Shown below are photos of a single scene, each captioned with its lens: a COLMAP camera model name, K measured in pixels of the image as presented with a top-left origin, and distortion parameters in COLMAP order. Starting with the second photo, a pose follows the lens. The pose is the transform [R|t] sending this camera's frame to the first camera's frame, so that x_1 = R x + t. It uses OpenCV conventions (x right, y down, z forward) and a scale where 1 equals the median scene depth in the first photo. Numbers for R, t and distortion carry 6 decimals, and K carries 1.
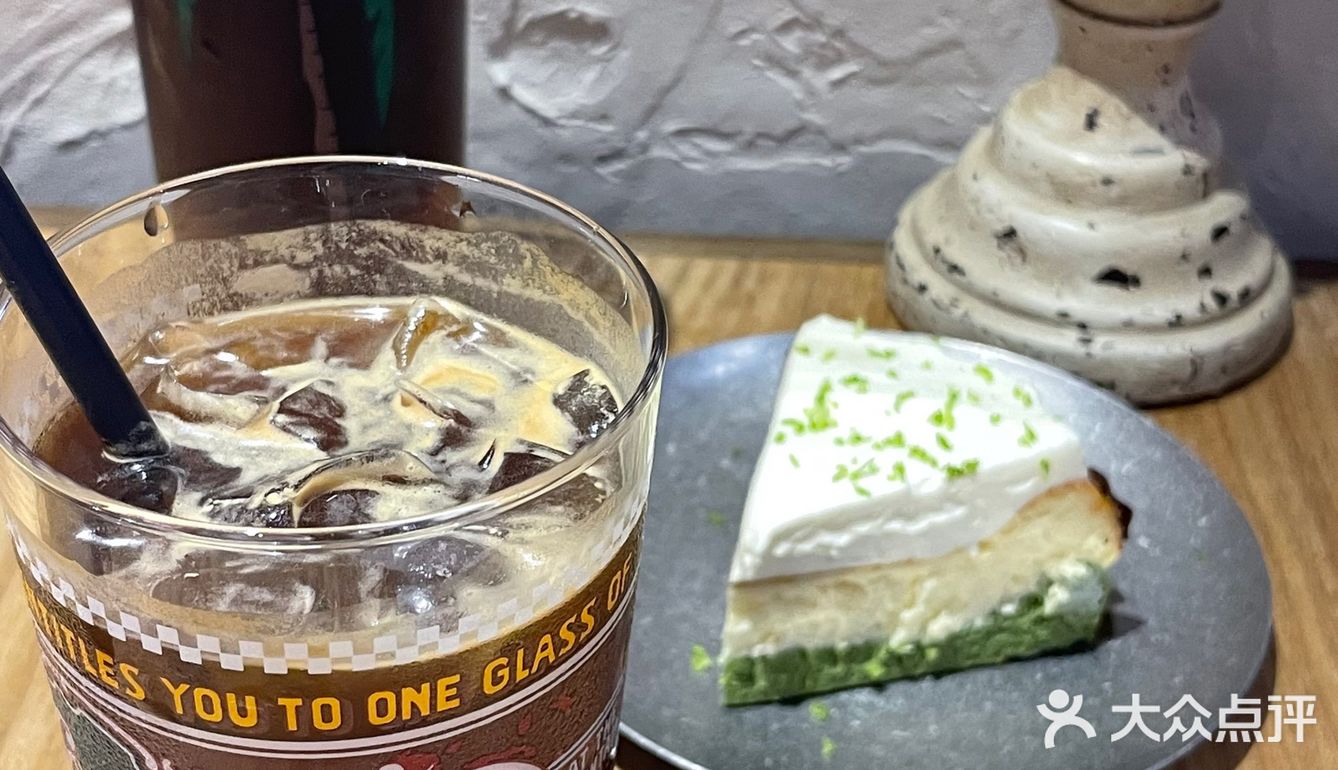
lens RADIAL K [[2264.1, 0, 668.8], [0, 2264.1, 304.7], [0, 0, 1]] dist [0.138679, -0.000069]
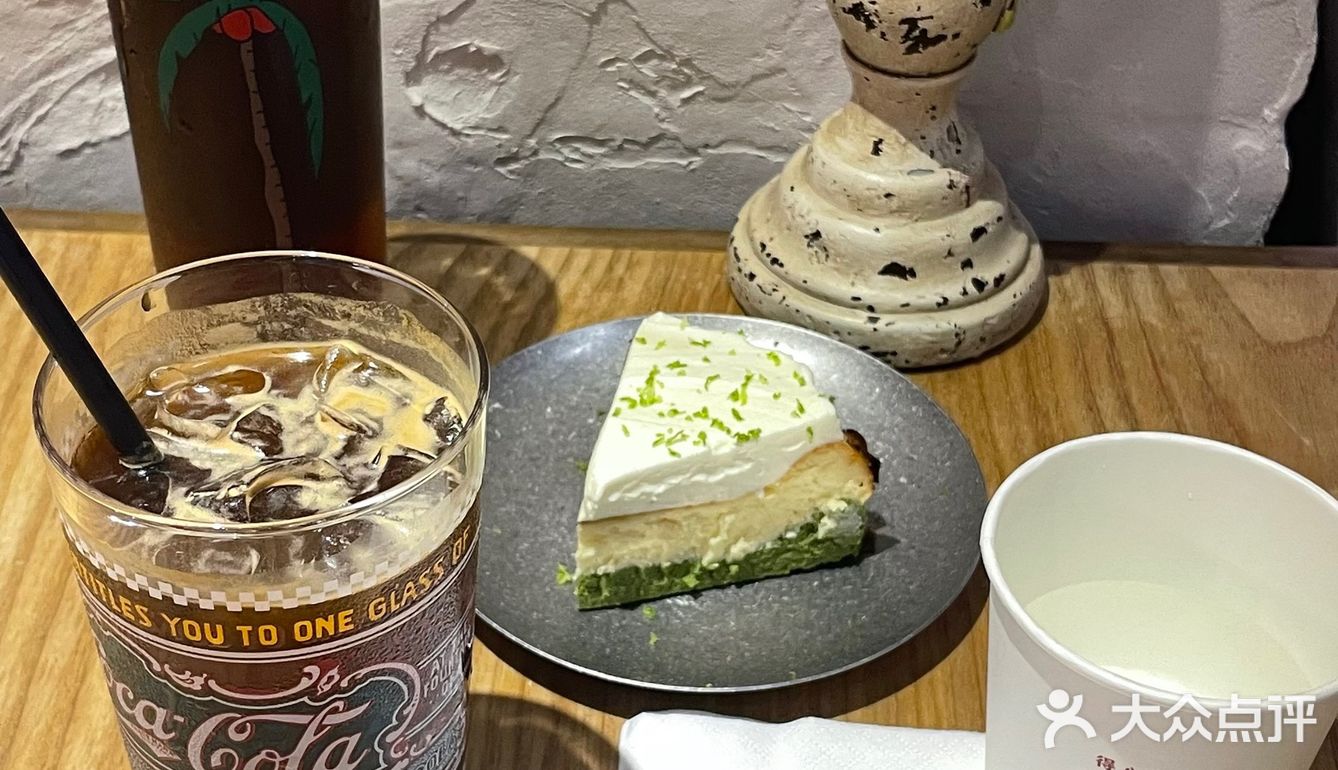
lens RADIAL K [[2264.1, 0, 668.8], [0, 2264.1, 304.7], [0, 0, 1]] dist [0.138679, -0.000069]
pose [[0.999888, -0.012523, 0.008159, 0.070512], [0.012047, 0.998364, 0.055899, -0.080412], [-0.008846, -0.055795, 0.998403, -0.339256]]
